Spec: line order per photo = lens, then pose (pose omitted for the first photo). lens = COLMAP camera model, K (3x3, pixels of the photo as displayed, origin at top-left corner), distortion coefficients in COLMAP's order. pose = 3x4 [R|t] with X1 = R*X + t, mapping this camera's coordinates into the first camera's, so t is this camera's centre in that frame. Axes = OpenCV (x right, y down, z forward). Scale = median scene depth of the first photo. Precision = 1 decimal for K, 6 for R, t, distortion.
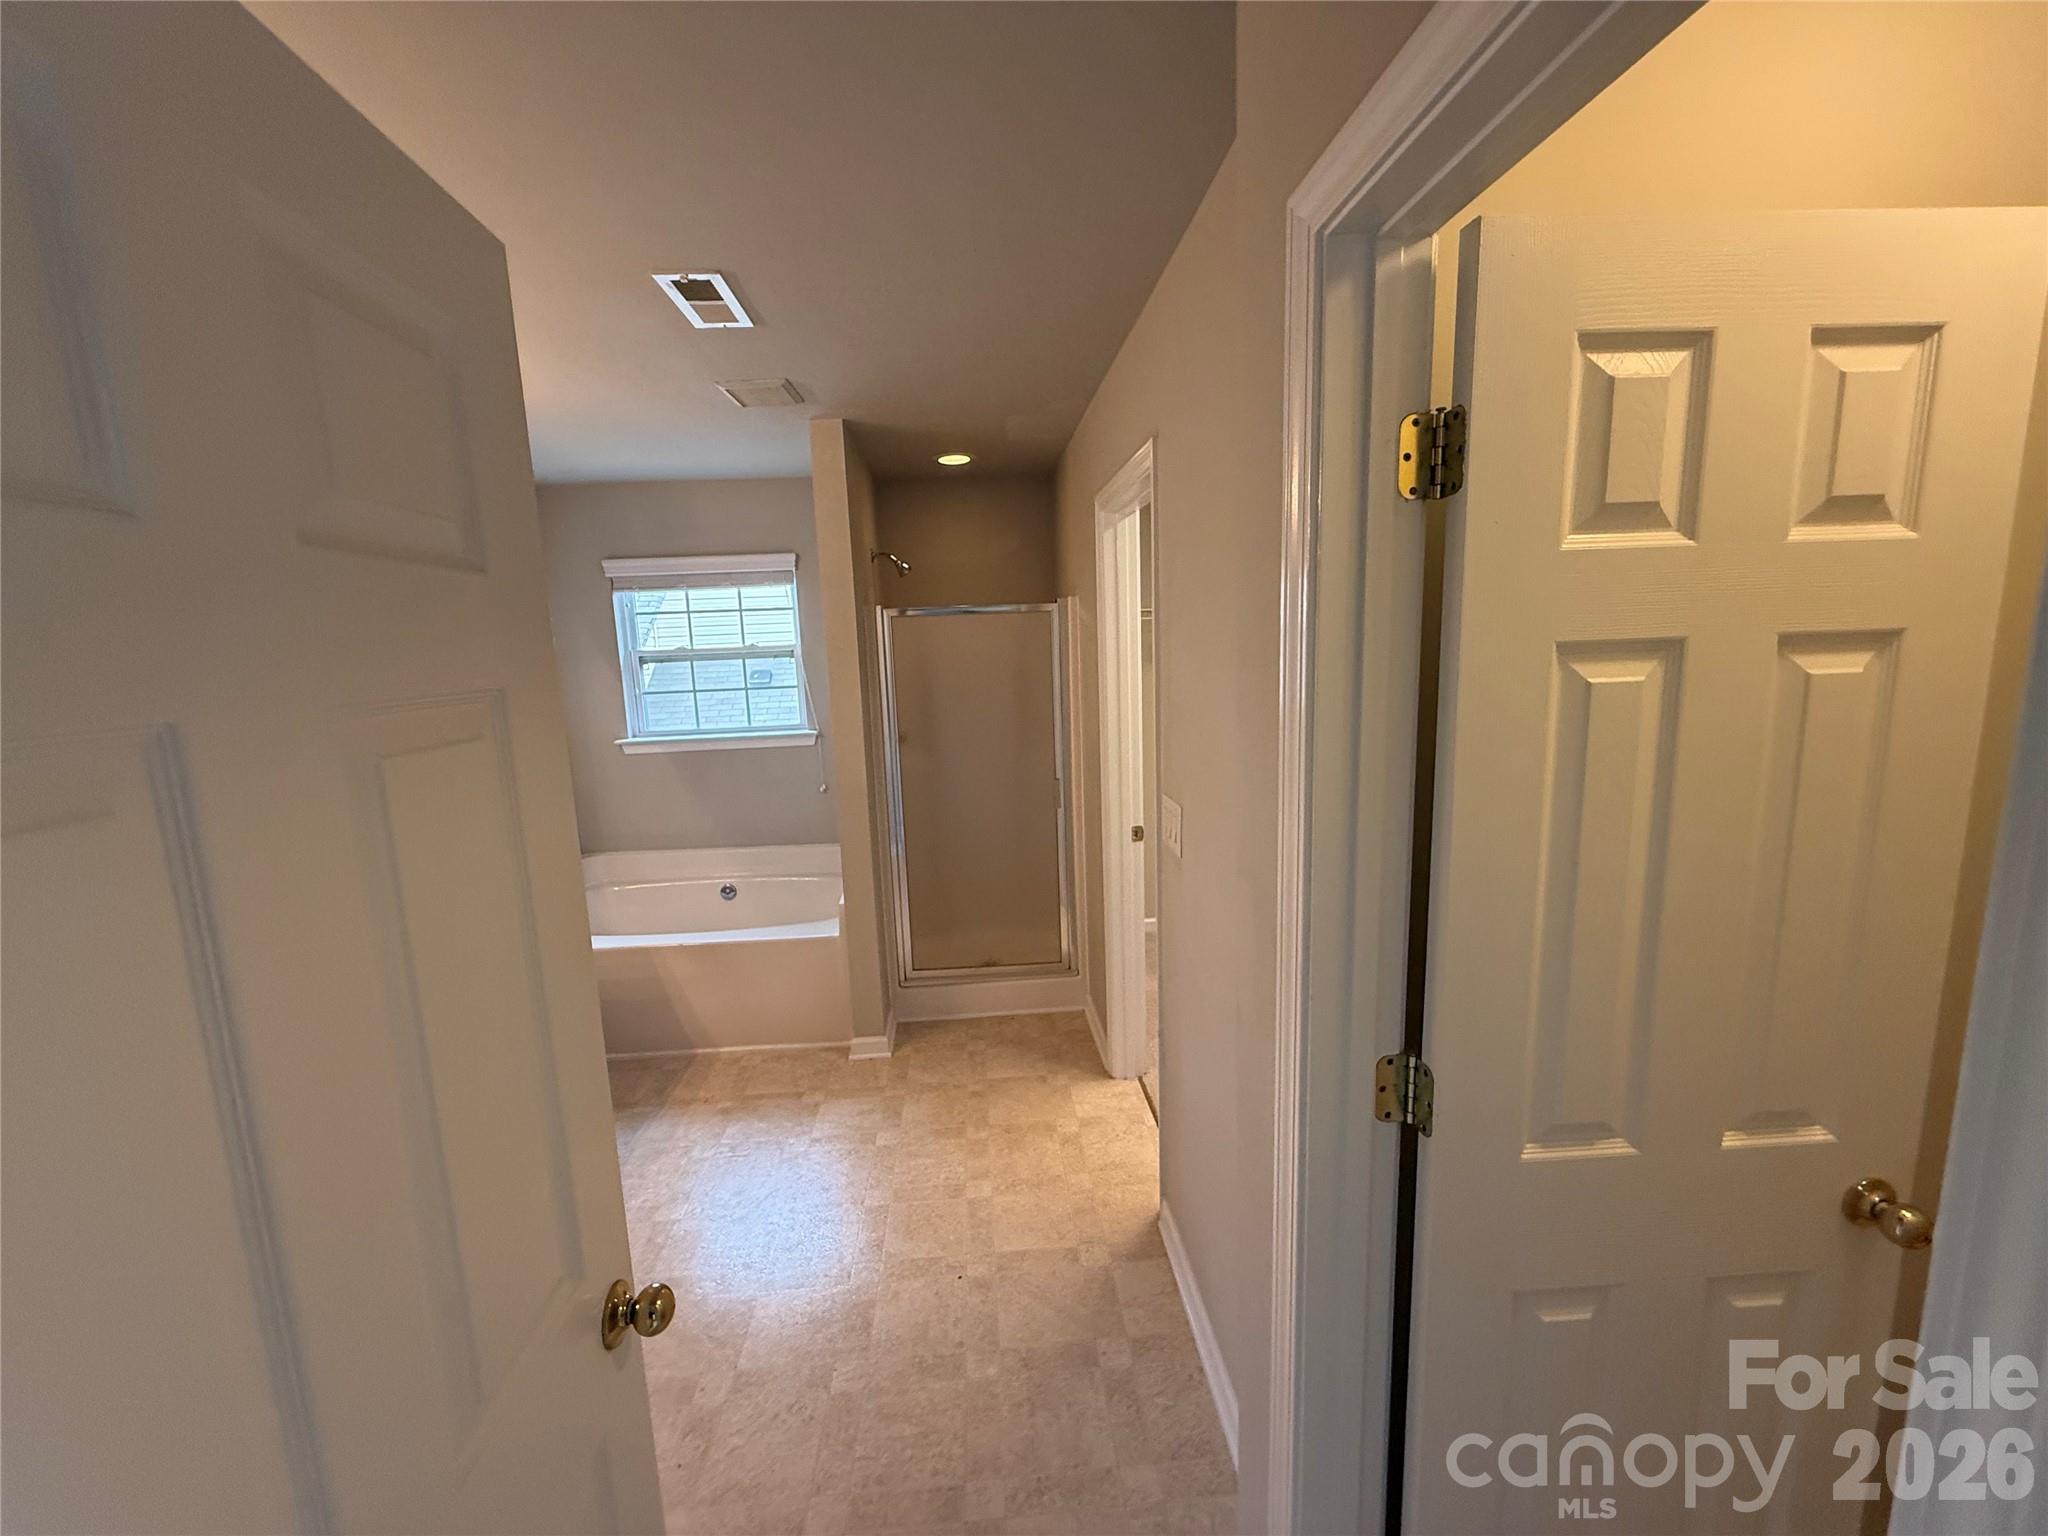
lens RADIAL K [[815.7, 0, 1024.0], [0, 815.7, 768.0], [0, 0, 1]] dist [-0.039762, -0.000084]
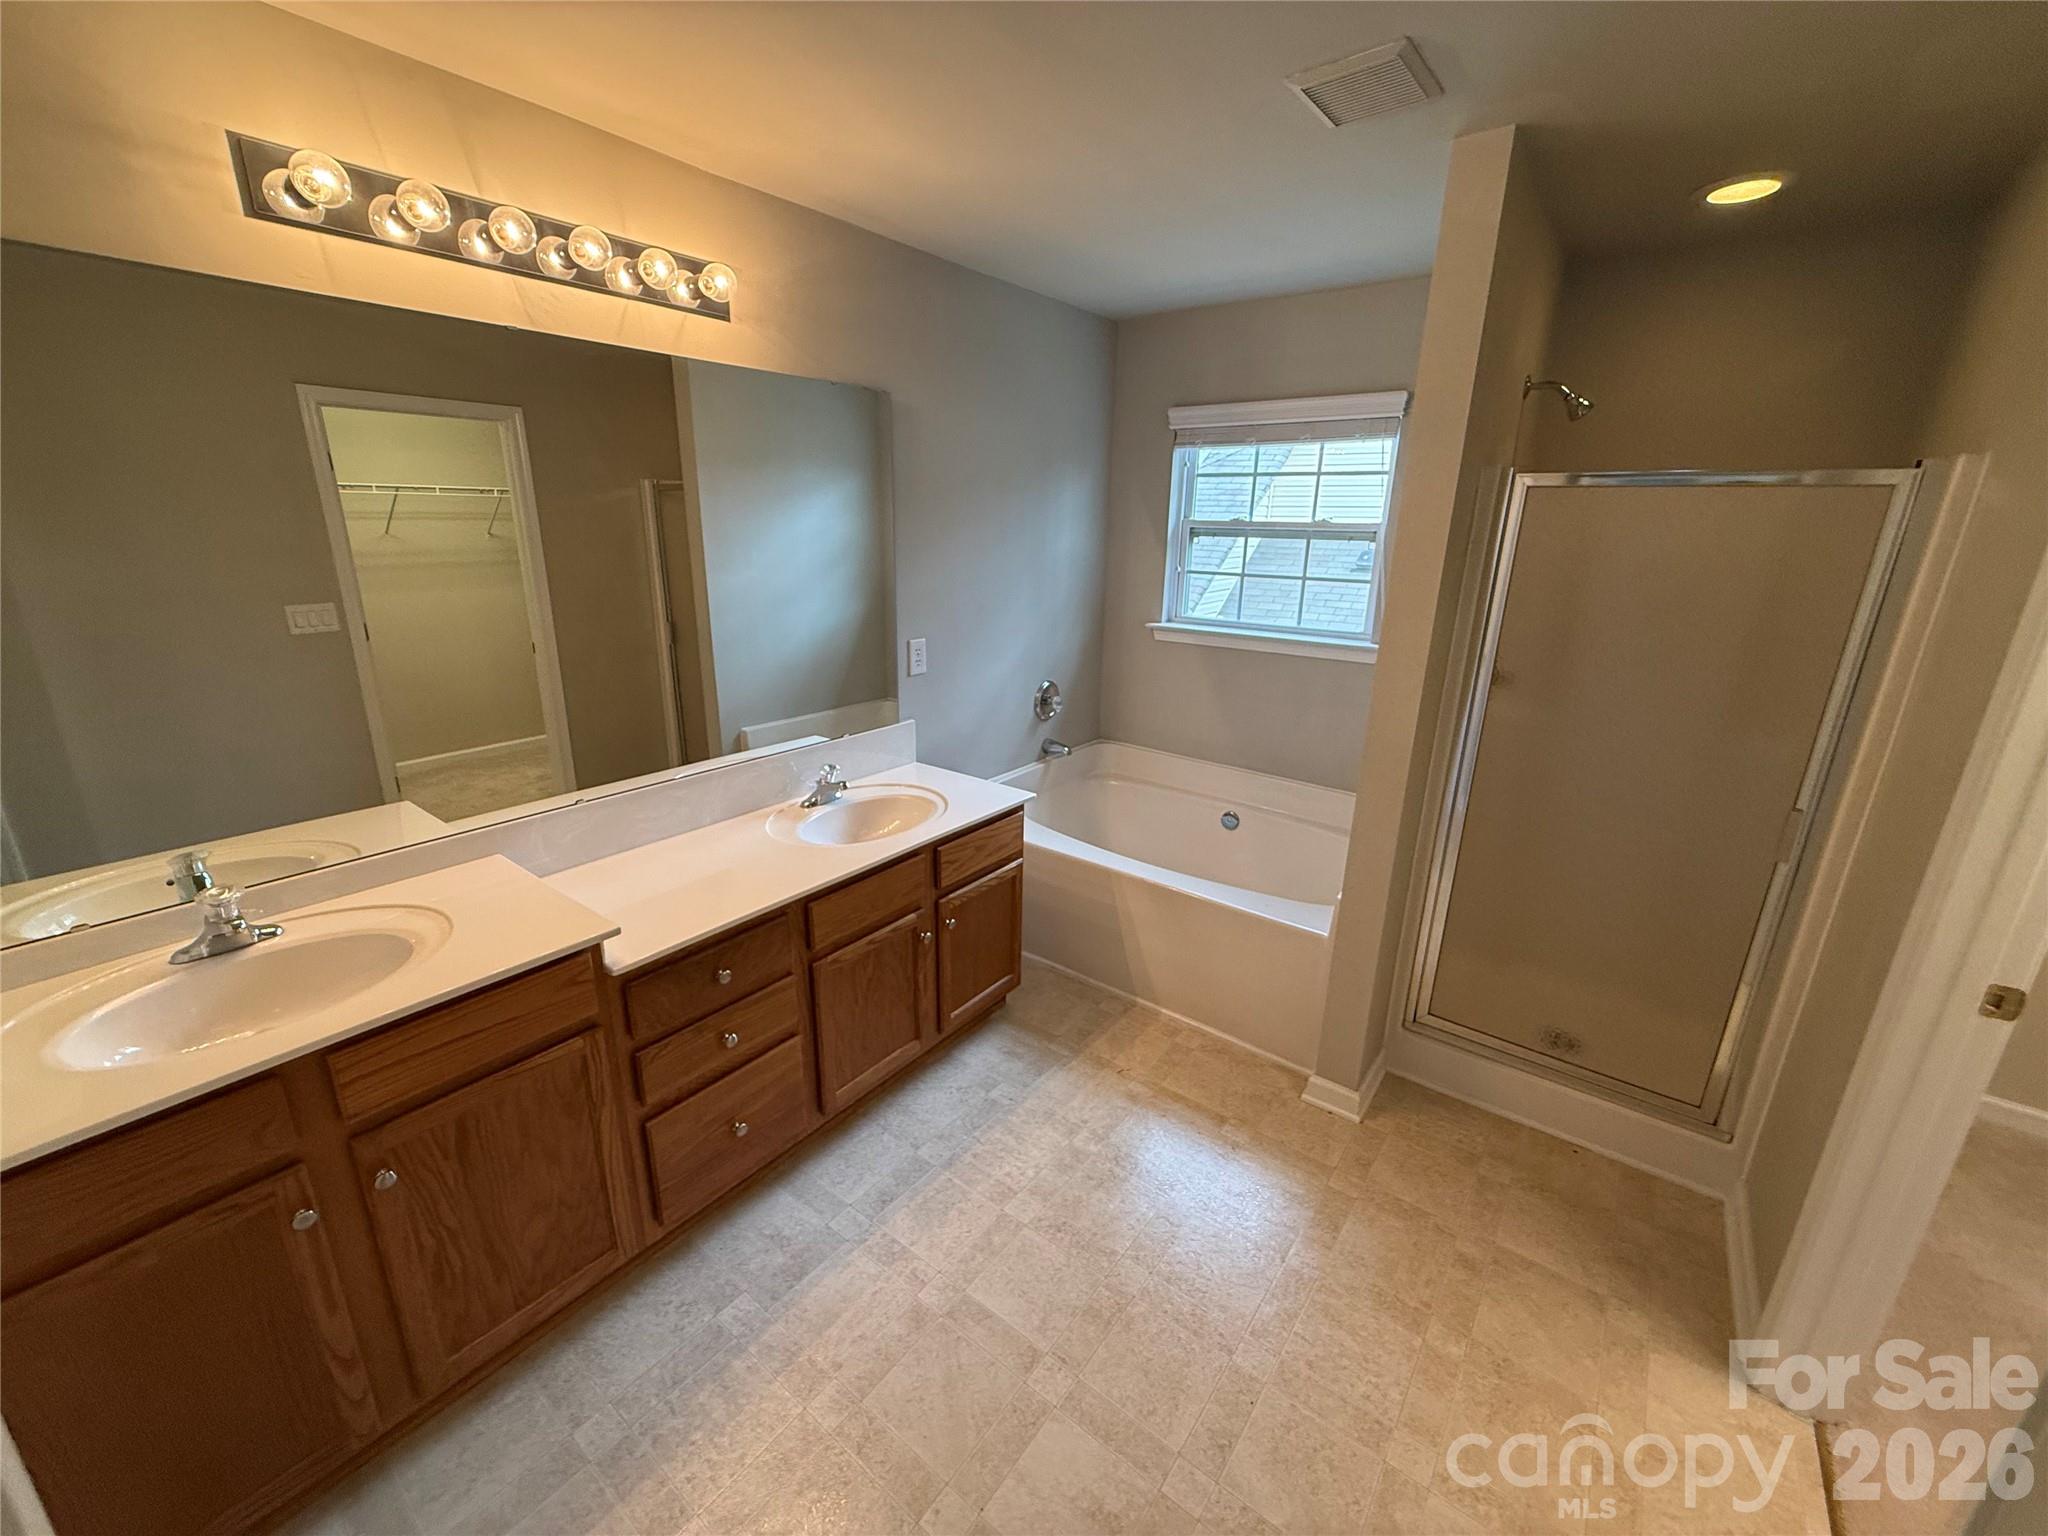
lens RADIAL K [[793.7, 0, 1024.0], [0, 793.7, 768.0], [0, 0, 1]] dist [-0.005623, -0.000339]
pose [[0.738867, 0.244824, -0.627803, -0.016599], [-0.138607, 0.966959, 0.213957, -0.051012], [0.659442, -0.071068, 0.748389, 0.257162]]
